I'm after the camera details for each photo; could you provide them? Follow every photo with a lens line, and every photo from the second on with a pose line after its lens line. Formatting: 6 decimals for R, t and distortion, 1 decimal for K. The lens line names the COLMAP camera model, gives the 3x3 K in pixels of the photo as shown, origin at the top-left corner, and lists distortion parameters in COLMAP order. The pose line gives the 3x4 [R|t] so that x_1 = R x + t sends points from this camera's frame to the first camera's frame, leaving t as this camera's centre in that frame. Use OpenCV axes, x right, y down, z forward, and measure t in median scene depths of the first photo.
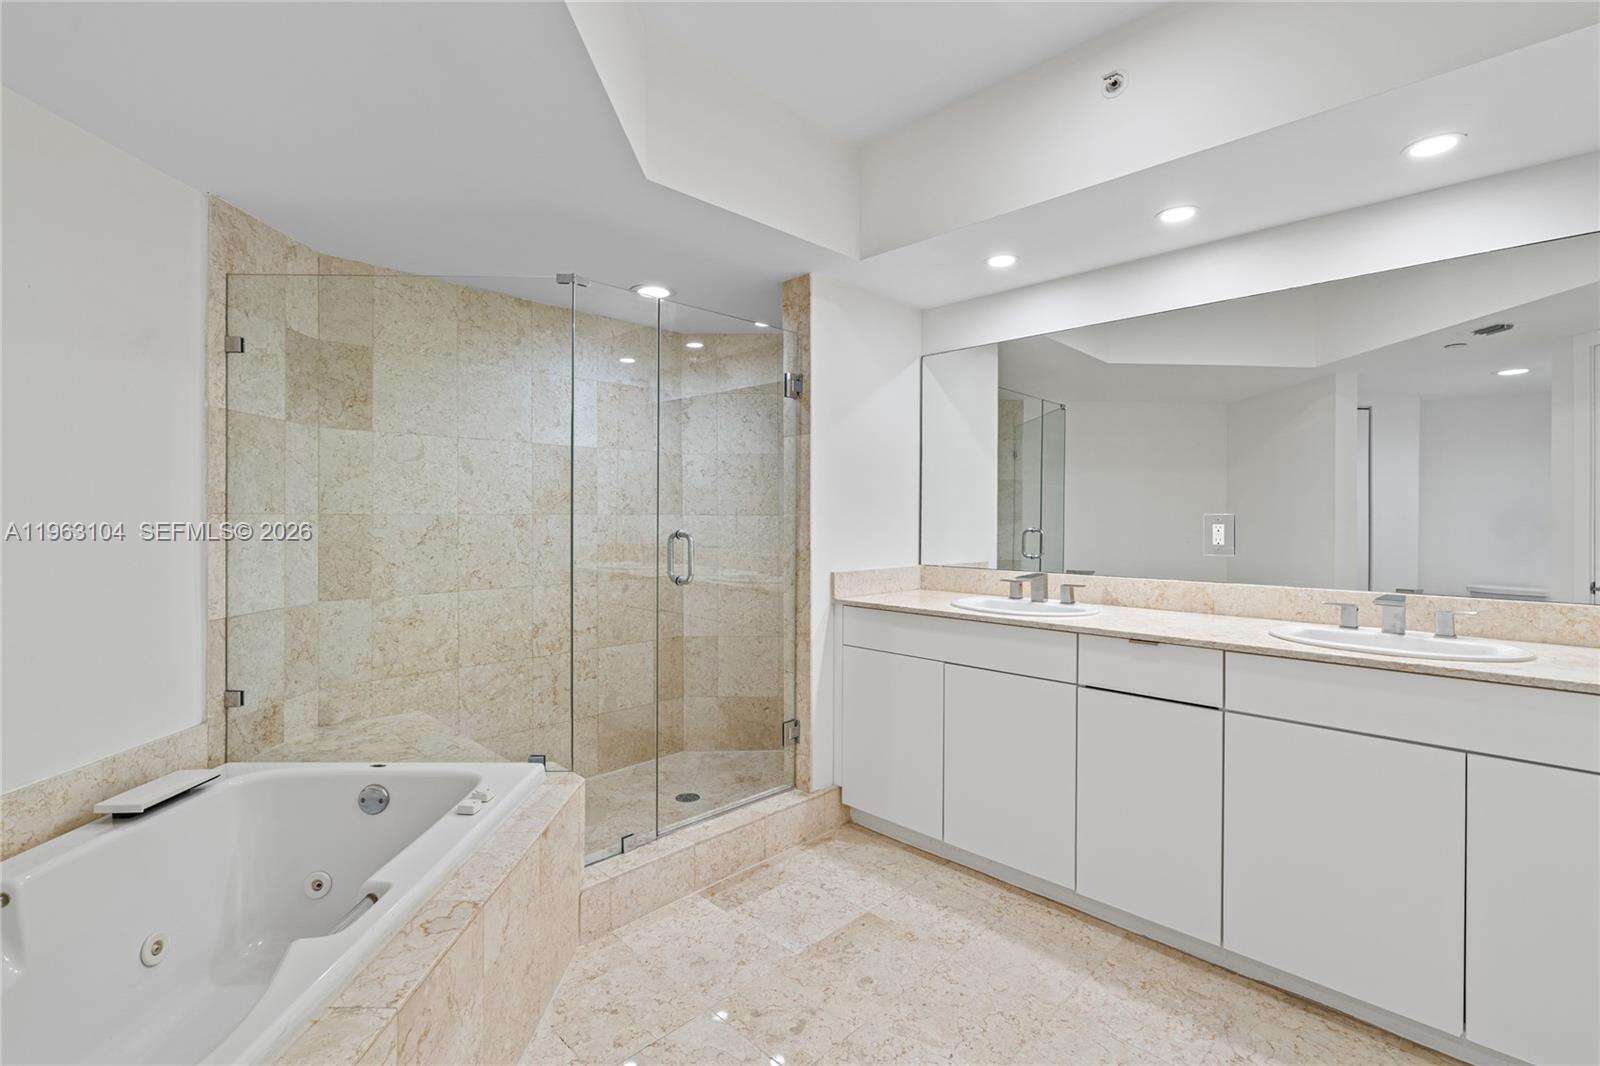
lens RADIAL K [[728.0, 0, 799.4], [0, 728.0, 530.3], [0, 0, 1]] dist [-0.010372, 0.002345]
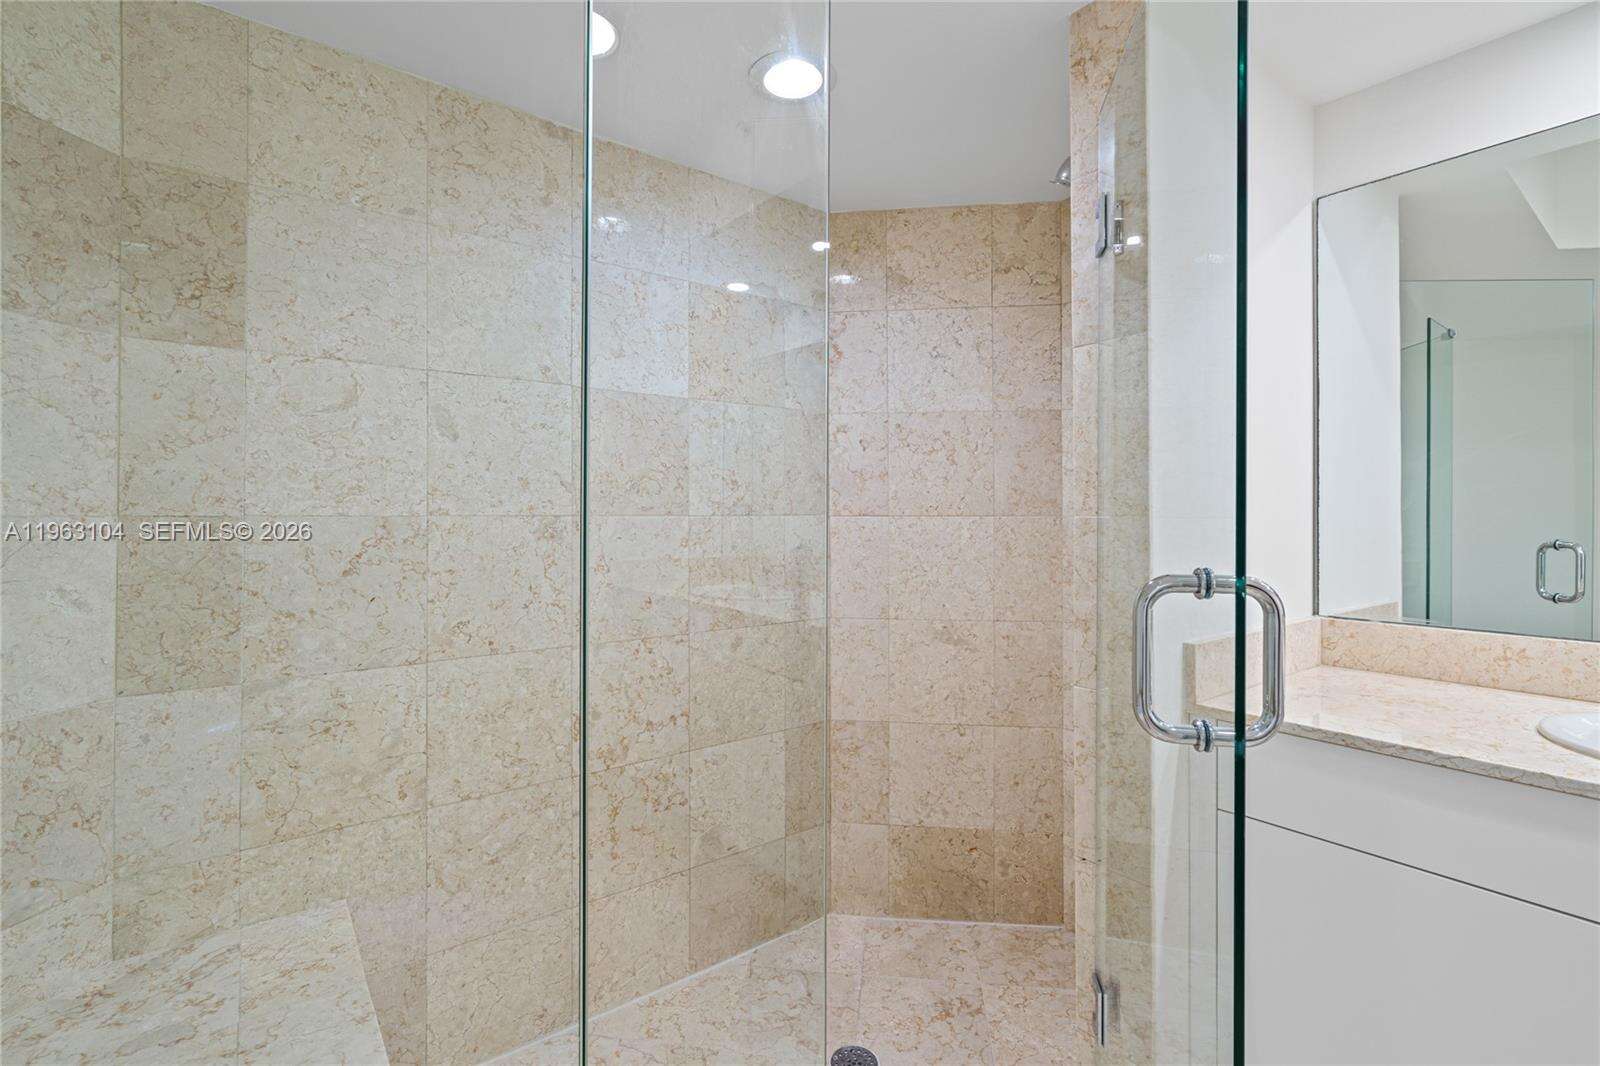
lens RADIAL K [[728.0, 0, 800.7], [0, 728.0, 527.4], [0, 0, 1]] dist [-0.010372, 0.002345]
pose [[0.990339, -0.000064, -0.138666, -0.126755], [-0.000654, 0.999987, -0.005136, -0.010838], [0.138664, 0.005177, 0.990326, 0.507648]]
